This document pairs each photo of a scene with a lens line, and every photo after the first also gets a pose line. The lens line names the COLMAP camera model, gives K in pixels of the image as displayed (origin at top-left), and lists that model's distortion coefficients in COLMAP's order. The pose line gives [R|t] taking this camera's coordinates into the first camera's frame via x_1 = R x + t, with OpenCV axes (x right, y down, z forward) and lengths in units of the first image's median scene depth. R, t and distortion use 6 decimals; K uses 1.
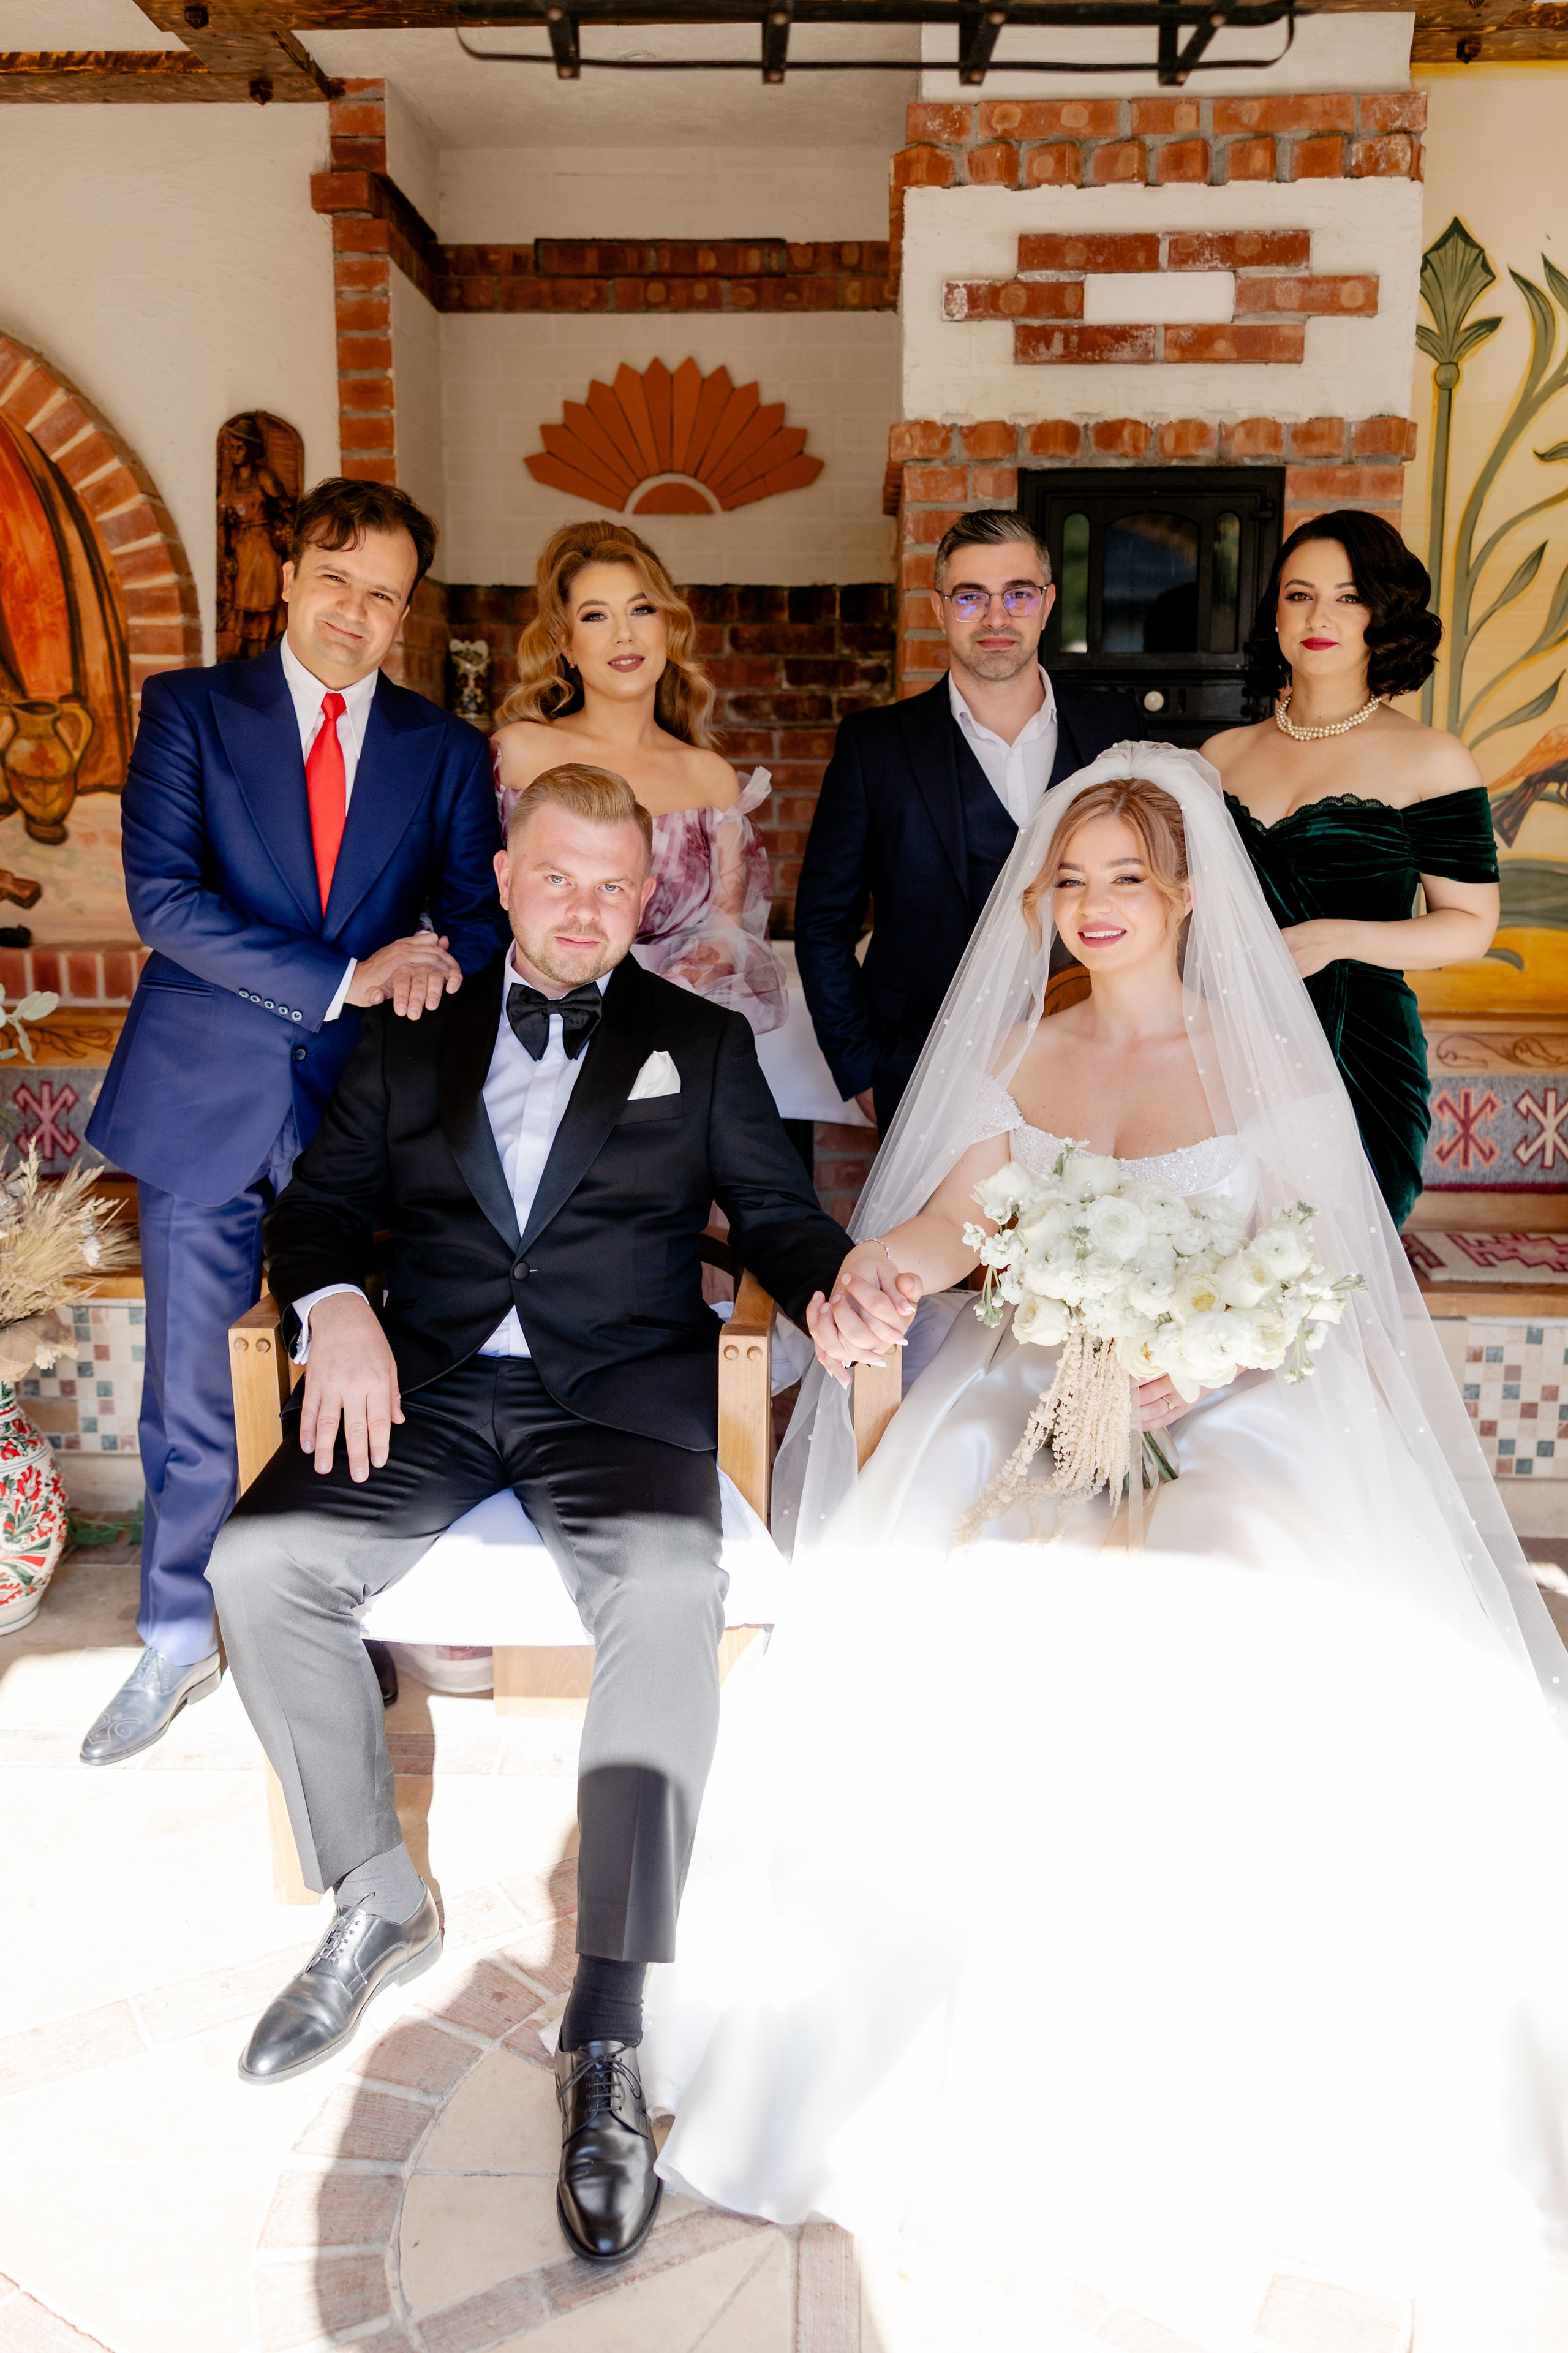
lens RADIAL K [[2006.3, 0, 777.9], [0, 2006.3, 1103.3], [0, 0, 1]] dist [-0.001964, 0.020978]
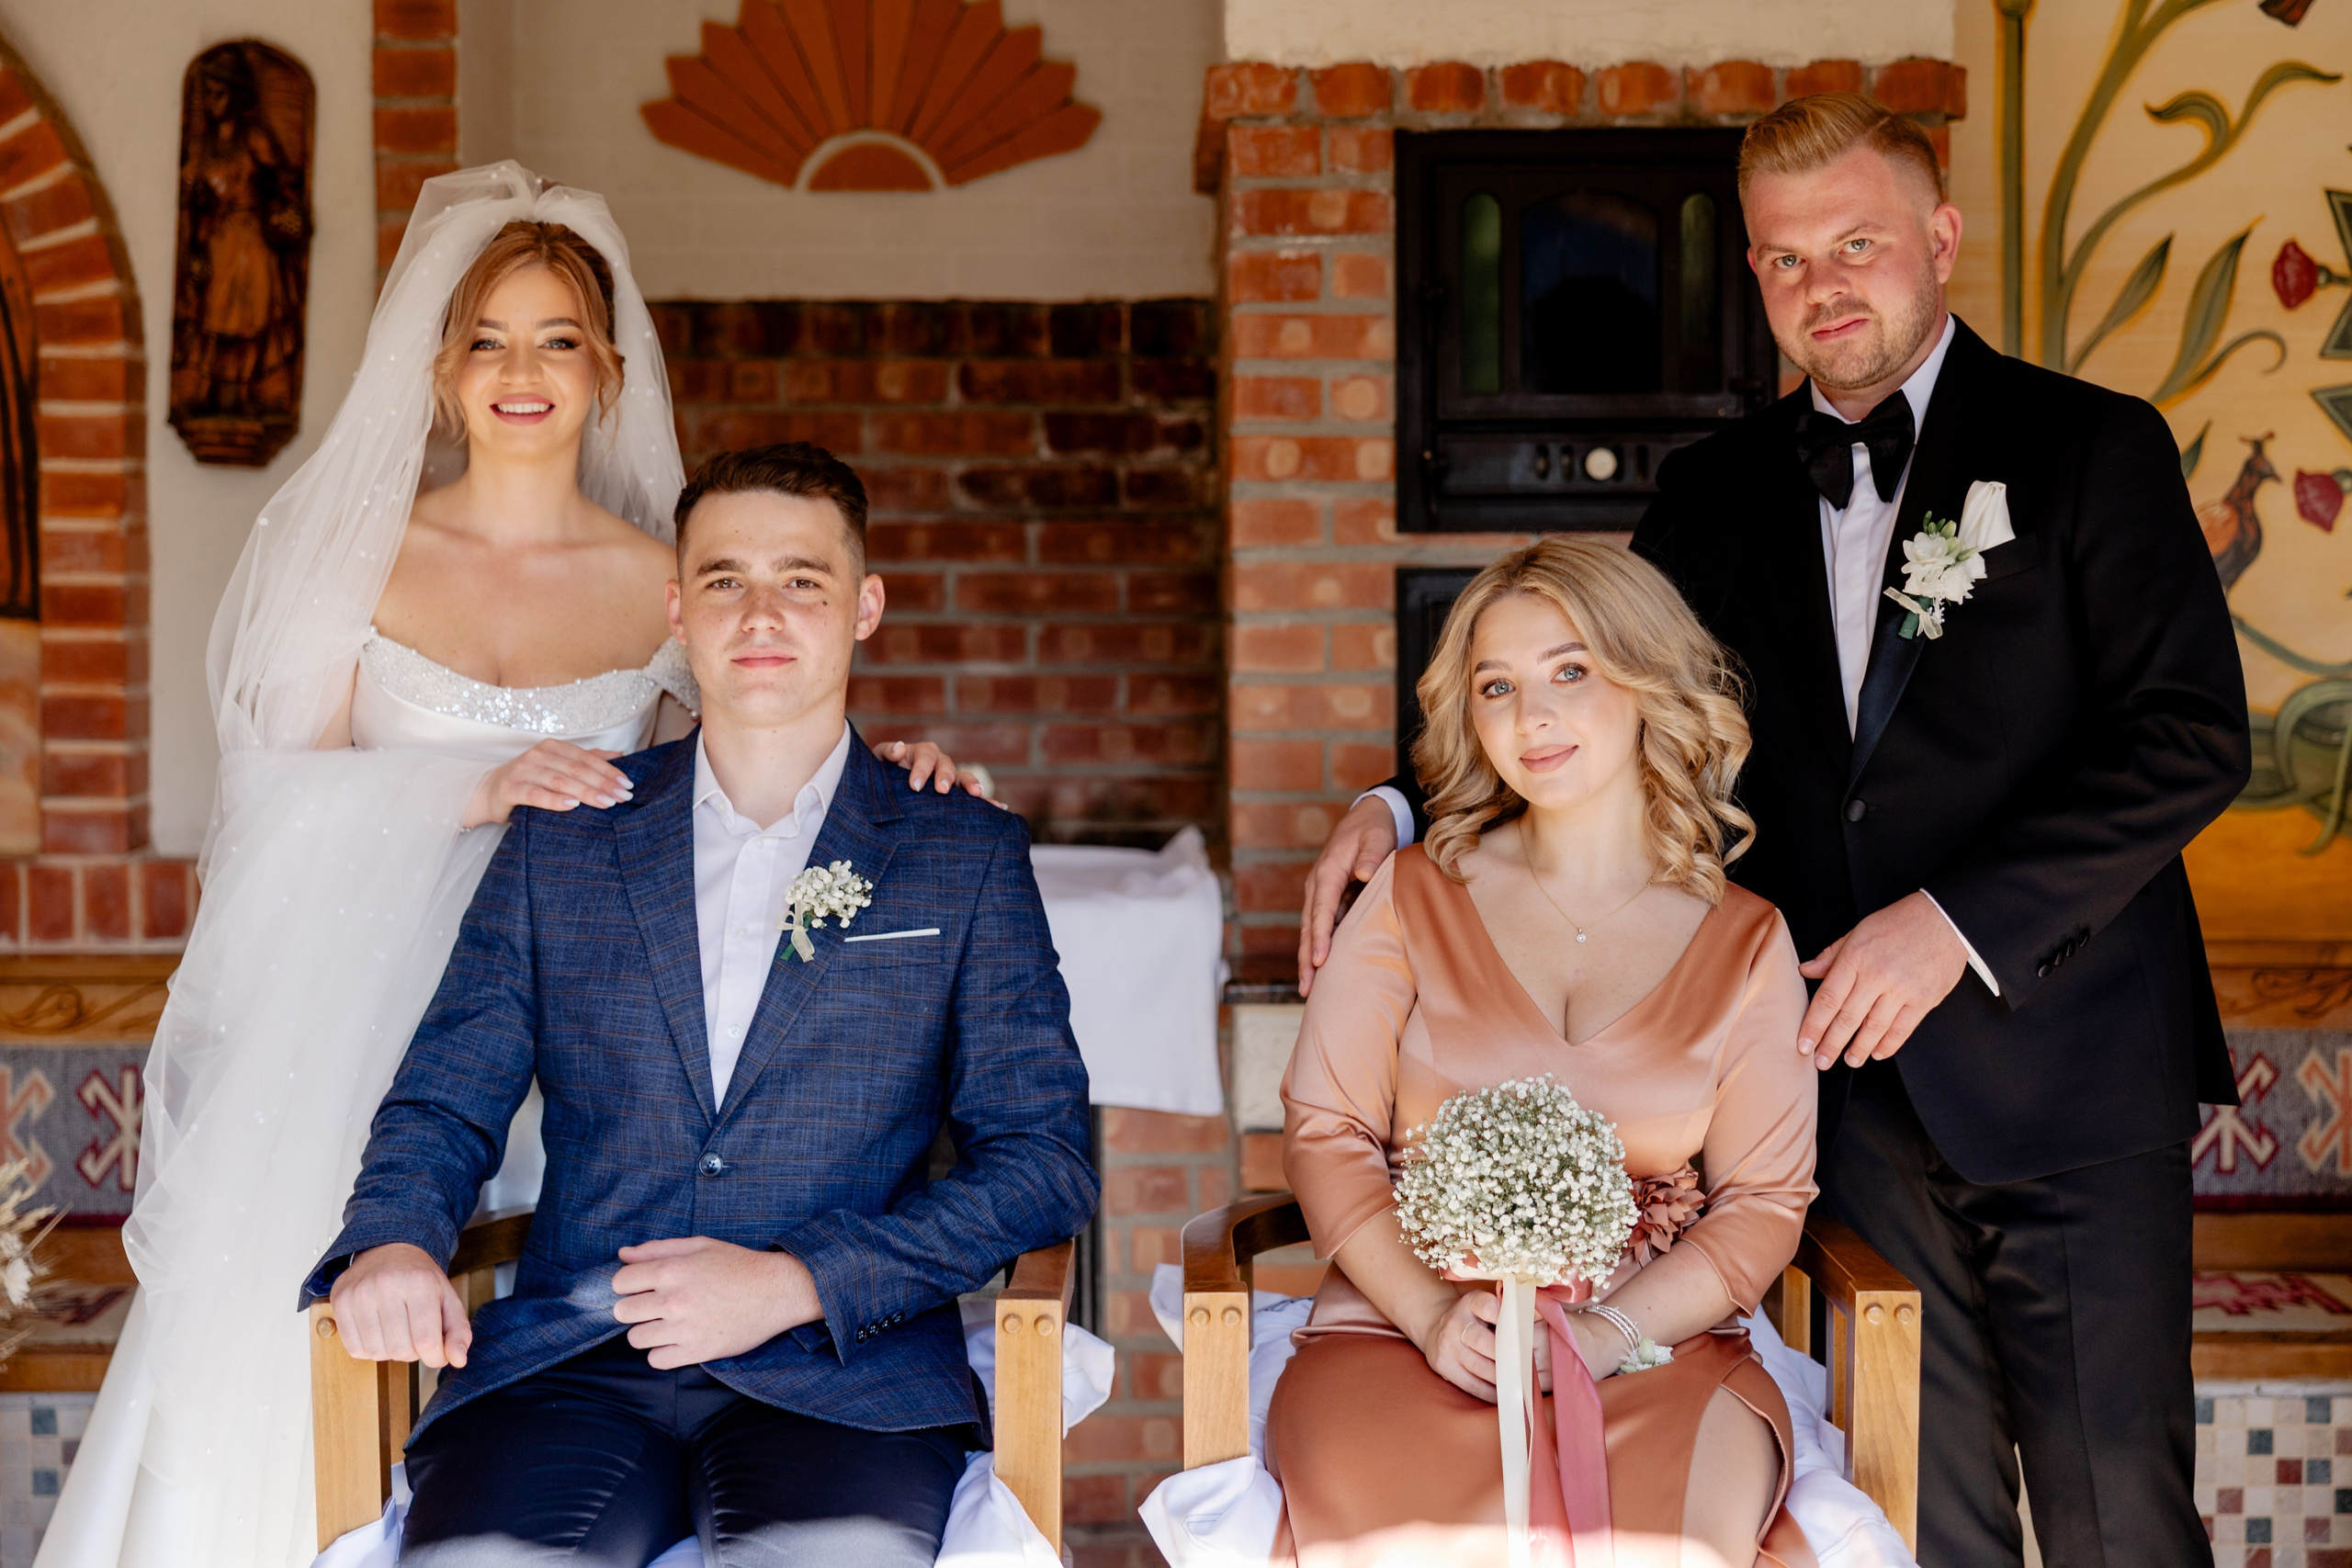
lens RADIAL K [[3751.1, 0, 1189.8], [0, 3751.1, 804.7], [0, 0, 1]] dist [-0.007154, 0.000000]
pose [[0.998523, -0.006565, 0.053935, -0.020122], [0.013152, 0.992356, -0.122708, 0.067071], [-0.052717, 0.123236, 0.990976, -0.231793]]
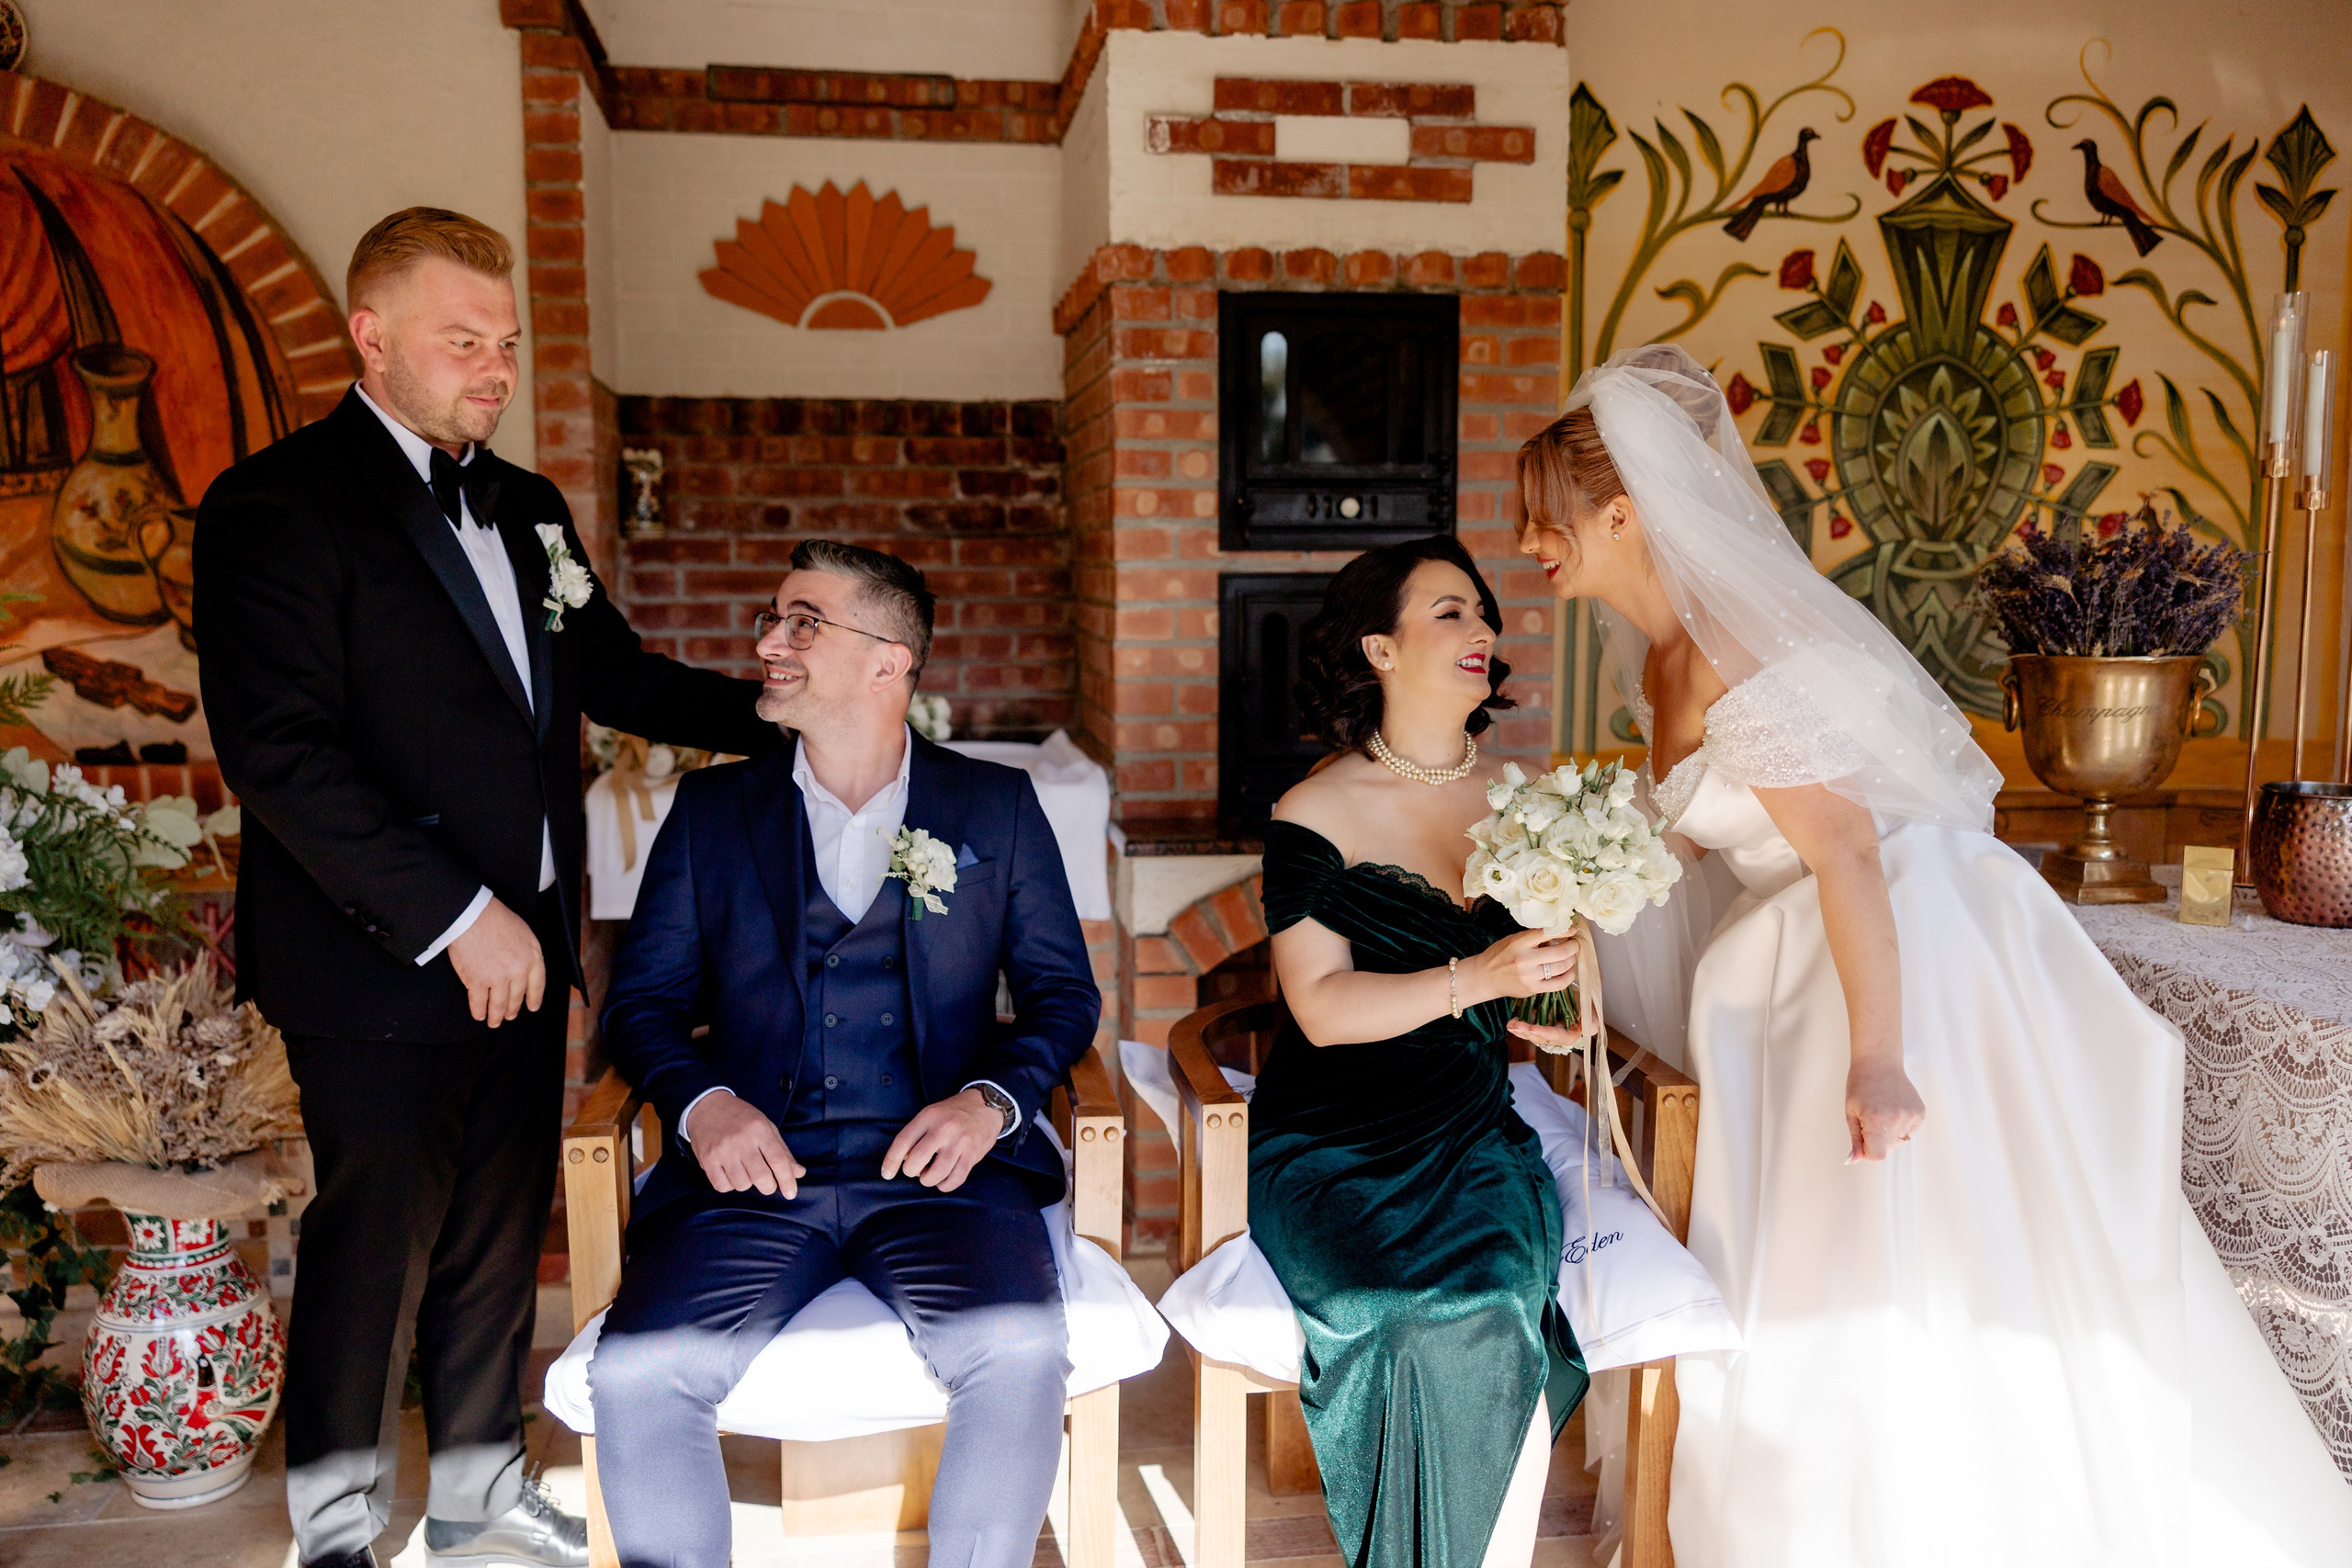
lens RADIAL K [[1935.2, 0, 1178.2], [0, 1935.2, 777.8], [0, 0, 1]] dist [-0.008178, 0.014618]
pose [[0.981406, -0.023375, 0.190513, -0.101676], [0.036362, 0.997225, -0.064957, 0.006977], [-0.188466, 0.070676, 0.979533, 0.017071]]
